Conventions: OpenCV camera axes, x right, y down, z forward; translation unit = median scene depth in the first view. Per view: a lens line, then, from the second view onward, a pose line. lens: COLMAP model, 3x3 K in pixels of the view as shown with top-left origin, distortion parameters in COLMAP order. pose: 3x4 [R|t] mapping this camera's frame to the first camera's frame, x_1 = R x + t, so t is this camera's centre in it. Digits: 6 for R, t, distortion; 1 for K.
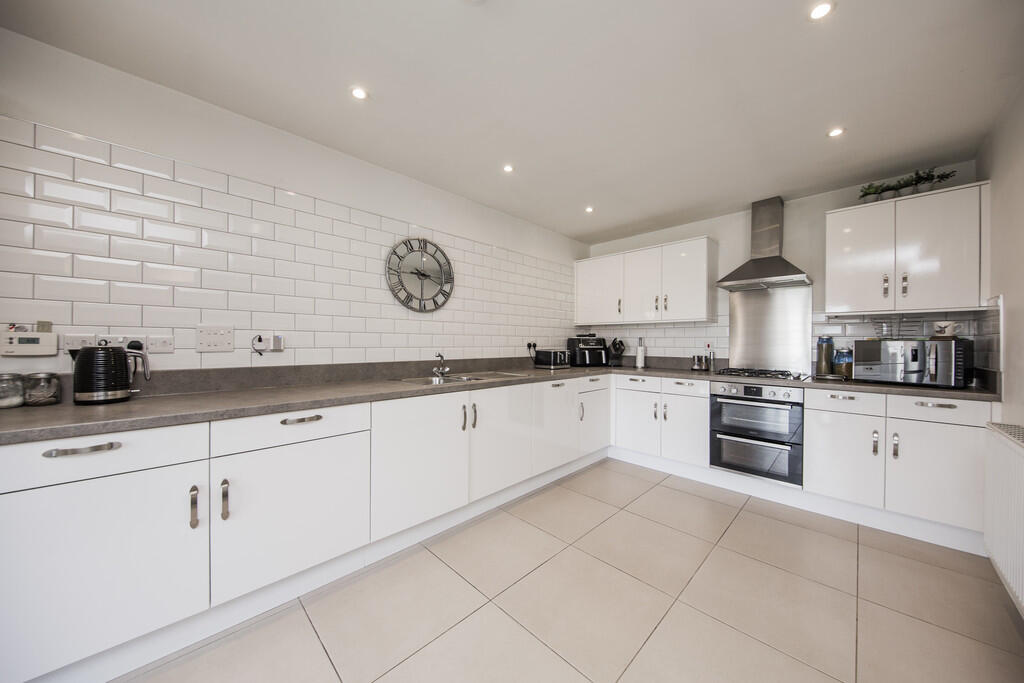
lens RADIAL K [[346.0, 0, 530.8], [0, 346.0, 344.9], [0, 0, 1]] dist [-0.000724, -0.000157]
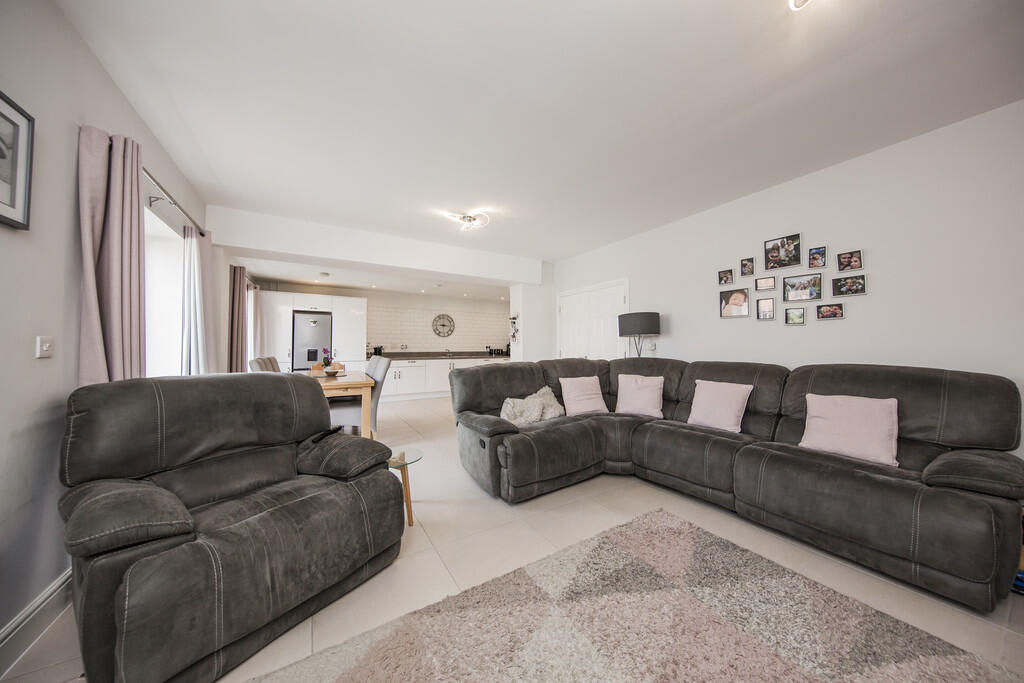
lens RADIAL K [[336.1, 0, 519.5], [0, 336.1, 340.4], [0, 0, 1]] dist [-0.002265, -0.000146]
pose [[0.968593, -0.010742, -0.248418, 1.002295], [0.004138, 0.999624, -0.027091, 0.023064], [0.248616, 0.025213, 0.968274, -1.622972]]
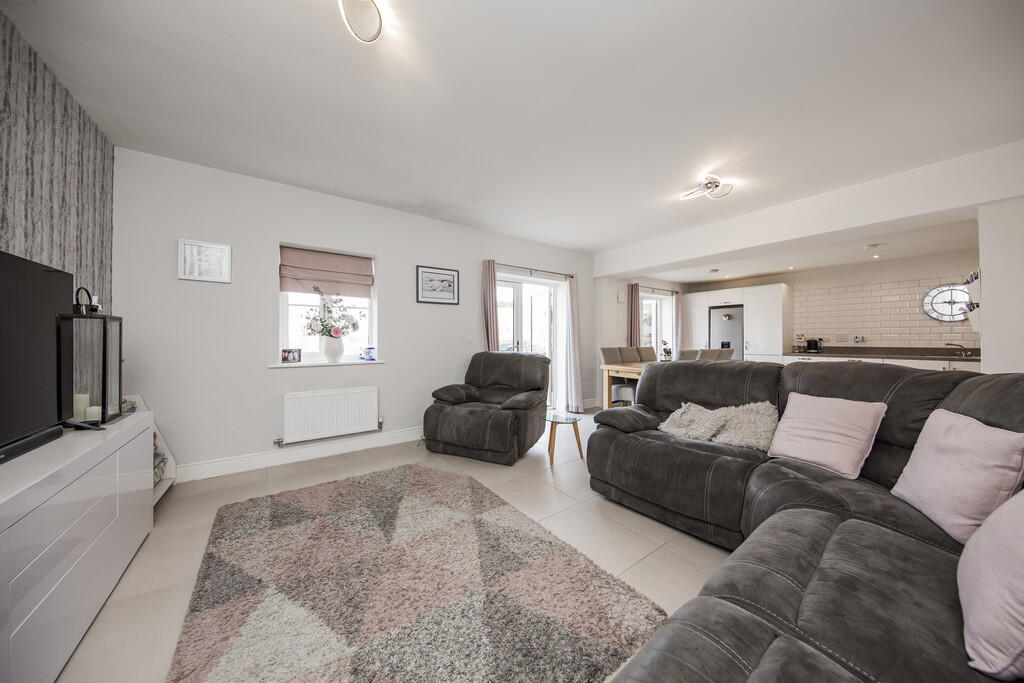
lens RADIAL K [[336.1, 0, 518.9], [0, 336.1, 341.1], [0, 0, 1]] dist [-0.002265, -0.000146]
pose [[-0.186654, -0.001516, -0.982425, 1.655906], [-0.006615, 0.999978, -0.000287, 0.021738], [0.982403, 0.006445, -0.186660, -0.841690]]
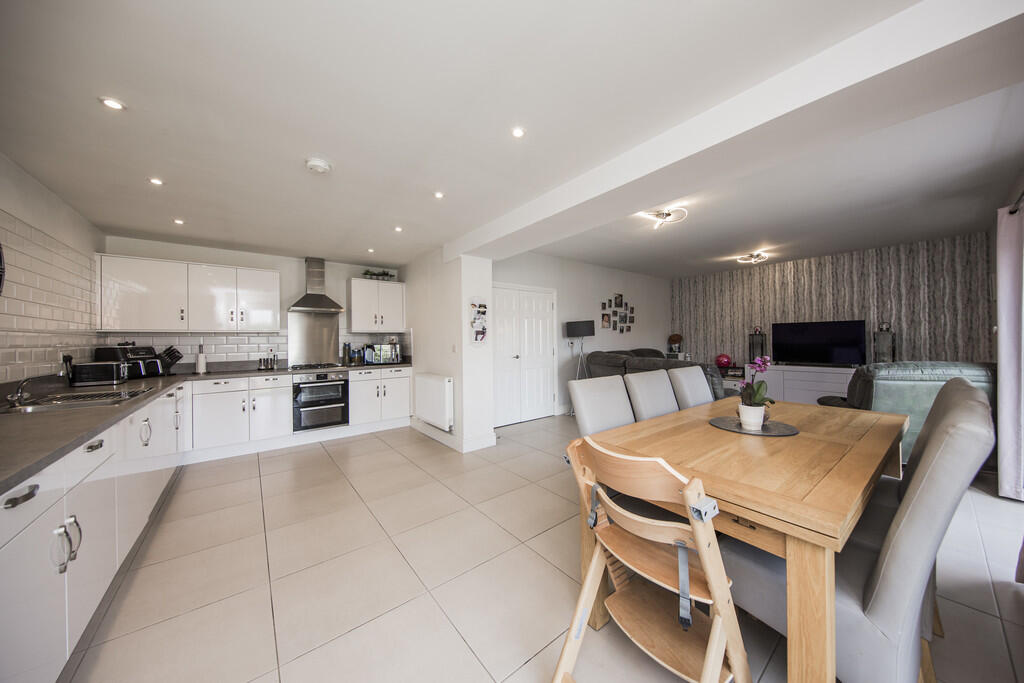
lens RADIAL K [[336.1, 0, 508.1], [0, 336.1, 338.7], [0, 0, 1]] dist [-0.002265, -0.000146]
pose [[0.160530, -0.003457, 0.987025, -0.769665], [0.023770, 0.999717, -0.000364, -0.025602], [-0.986745, 0.023520, 0.160567, -0.130977]]
